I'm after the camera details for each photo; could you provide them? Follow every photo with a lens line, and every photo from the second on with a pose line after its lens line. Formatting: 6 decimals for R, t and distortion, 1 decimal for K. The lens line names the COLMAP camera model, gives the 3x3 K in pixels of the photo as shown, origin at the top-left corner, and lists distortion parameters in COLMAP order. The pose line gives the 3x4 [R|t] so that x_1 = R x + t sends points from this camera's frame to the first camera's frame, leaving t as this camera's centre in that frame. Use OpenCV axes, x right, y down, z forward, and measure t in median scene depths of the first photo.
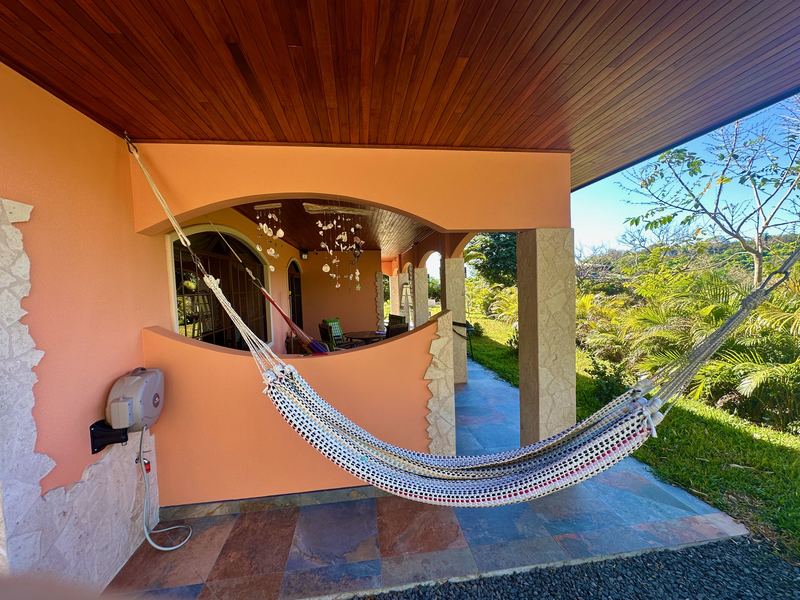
lens RADIAL K [[317.4, 0, 399.1], [0, 317.4, 300.9], [0, 0, 1]] dist [0.001108, 0.000120]
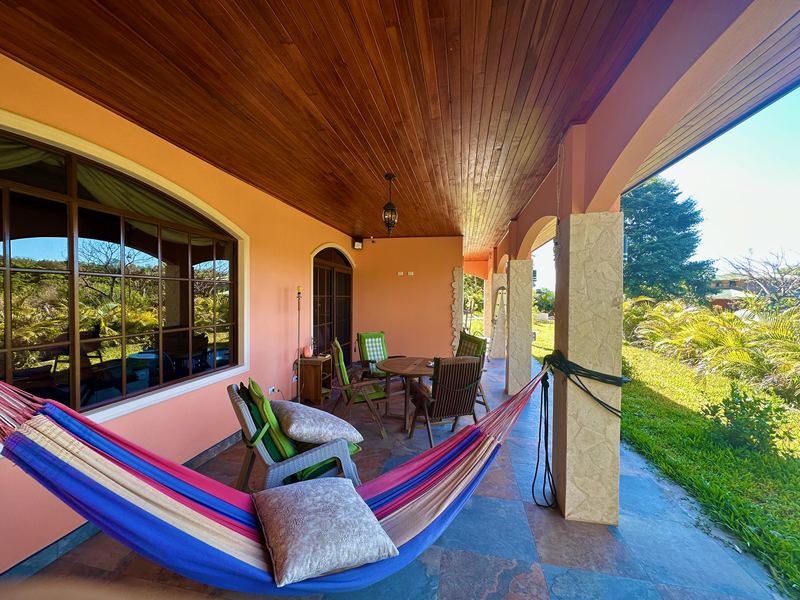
lens RADIAL K [[317.4, 0, 401.0], [0, 317.4, 301.9], [0, 0, 1]] dist [0.001108, 0.000120]
pose [[0.946266, 0.046706, -0.319998, 0.036383], [-0.054713, 0.998373, -0.016075, -0.000236], [0.318726, 0.032719, 0.947282, 0.266072]]
